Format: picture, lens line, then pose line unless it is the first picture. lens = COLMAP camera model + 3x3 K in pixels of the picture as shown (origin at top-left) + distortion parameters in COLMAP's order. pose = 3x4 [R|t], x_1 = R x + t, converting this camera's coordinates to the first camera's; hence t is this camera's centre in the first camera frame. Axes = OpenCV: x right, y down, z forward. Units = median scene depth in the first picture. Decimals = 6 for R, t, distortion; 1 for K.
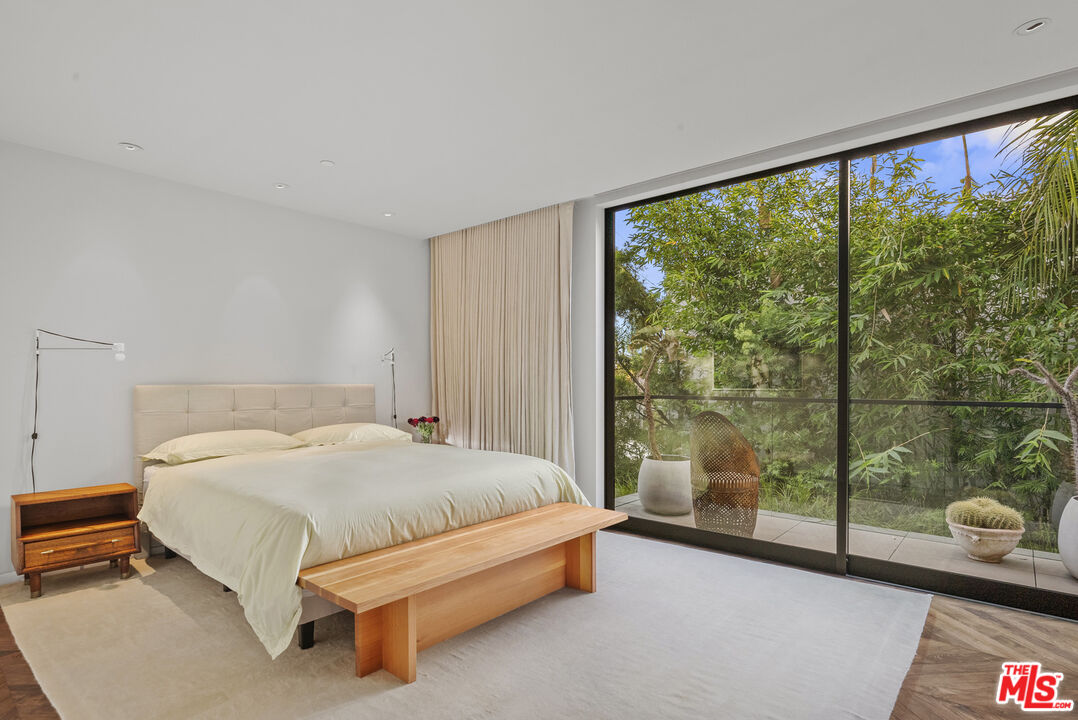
lens RADIAL K [[556.8, 0, 537.6], [0, 556.8, 376.7], [0, 0, 1]] dist [0.001464, -0.000148]
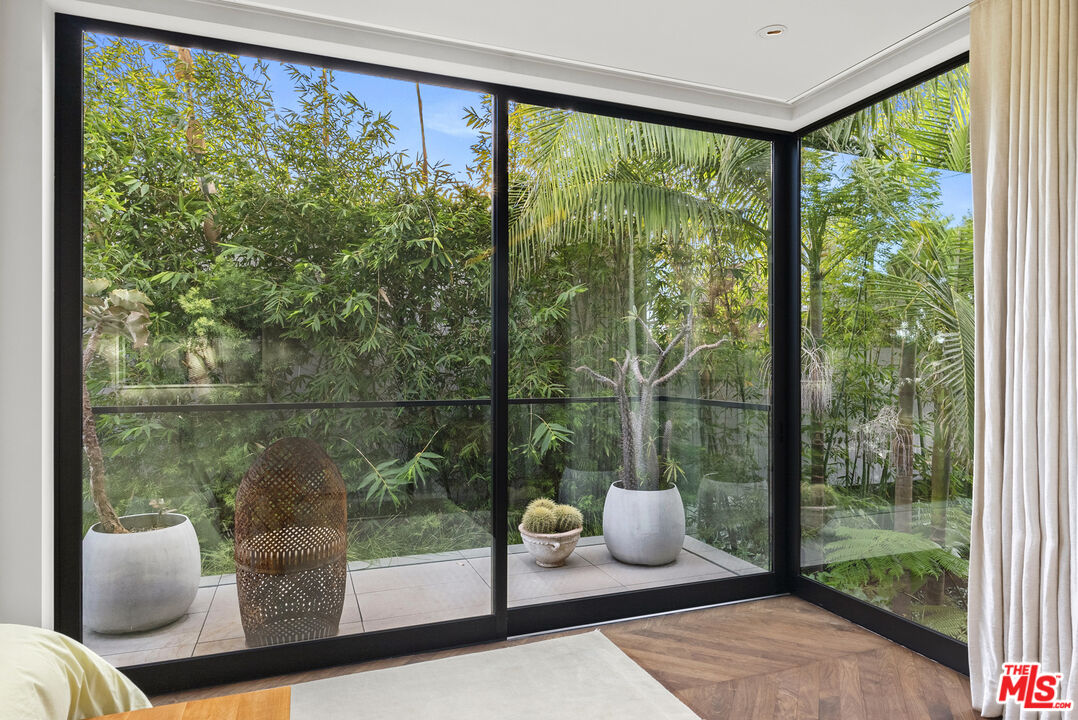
lens RADIAL K [[642.1, 0, 539.0], [0, 642.1, 365.6], [0, 0, 1]] dist [0.000007, 0.000353]
pose [[0.479147, -0.007037, 0.877707, -0.191378], [-0.008698, 0.999881, 0.012764, -0.031799], [-0.877692, -0.013750, 0.479028, 0.505912]]
